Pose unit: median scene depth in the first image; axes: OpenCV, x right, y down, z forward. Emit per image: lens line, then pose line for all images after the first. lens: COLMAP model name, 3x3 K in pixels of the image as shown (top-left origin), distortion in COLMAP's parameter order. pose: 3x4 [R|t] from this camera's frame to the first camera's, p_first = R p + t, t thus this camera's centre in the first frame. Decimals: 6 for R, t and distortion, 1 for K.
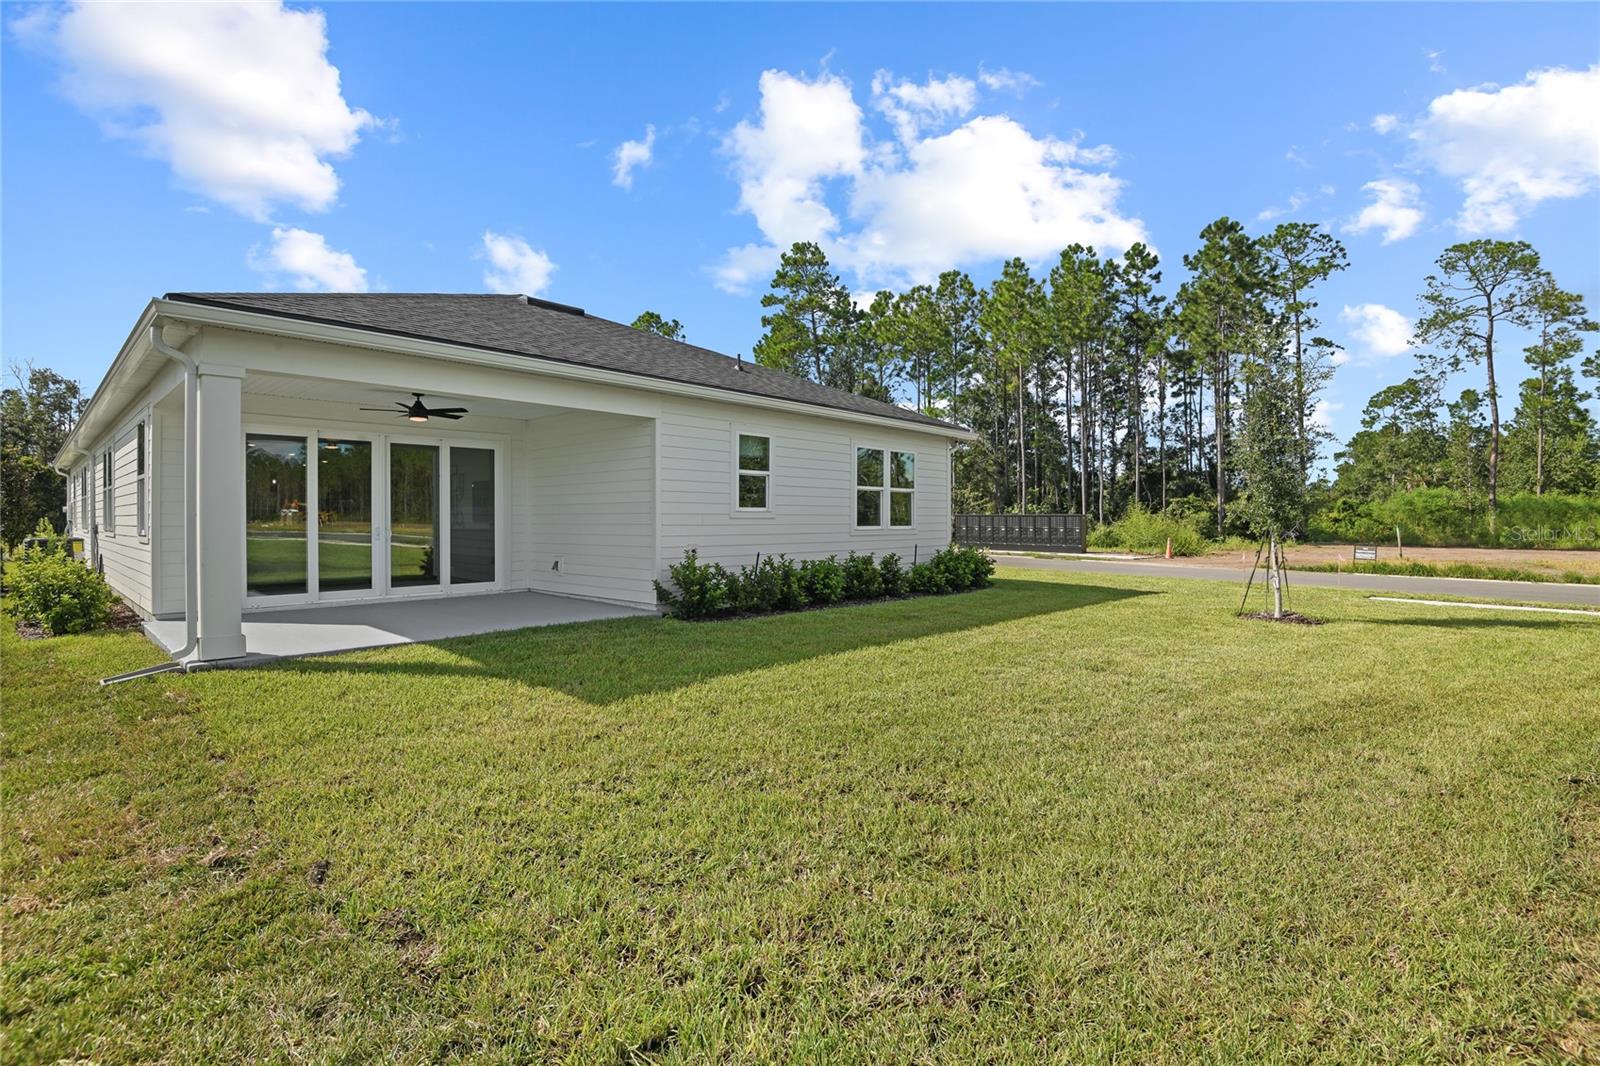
lens RADIAL K [[780.9, 0, 800.0], [0, 780.9, 533.0], [0, 0, 1]] dist [-0.060897, 0.000224]
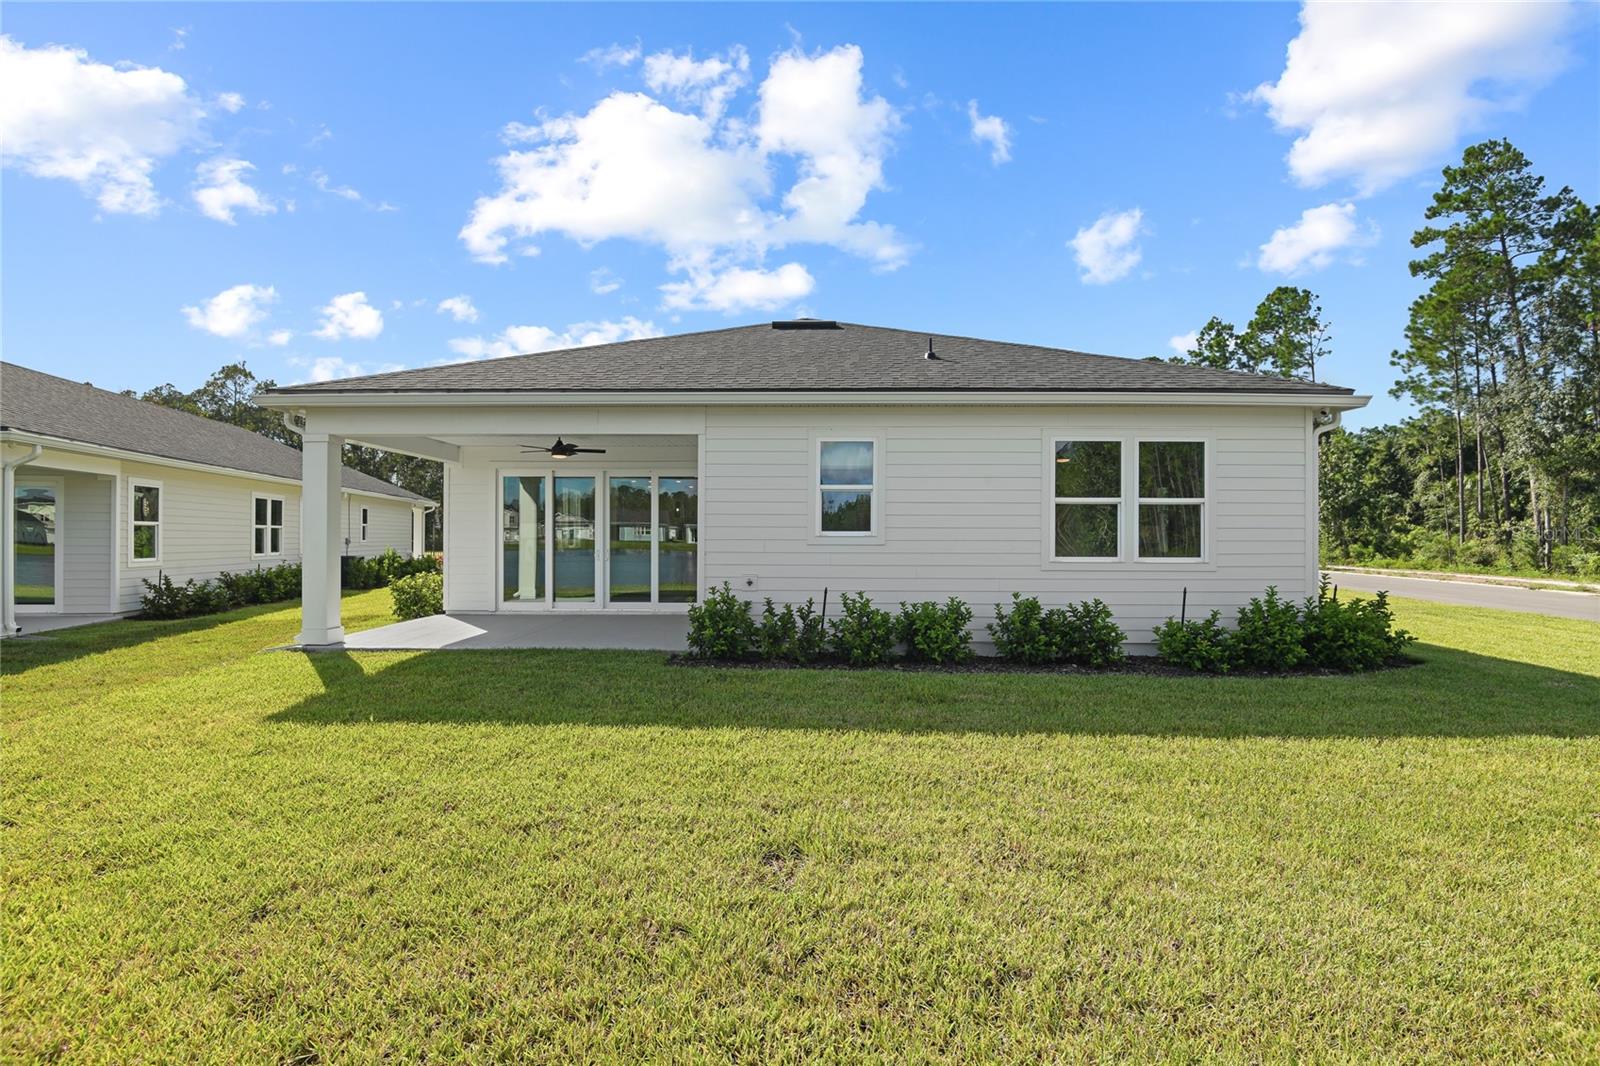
lens RADIAL K [[780.9, 0, 800.0], [0, 780.9, 533.0], [0, 0, 1]] dist [-0.060897, 0.000224]
pose [[0.624337, -0.002837, -0.781150, 0.444652], [-0.013642, 0.999801, -0.014535, -0.015859], [0.781036, 0.019731, 0.624174, 0.387225]]
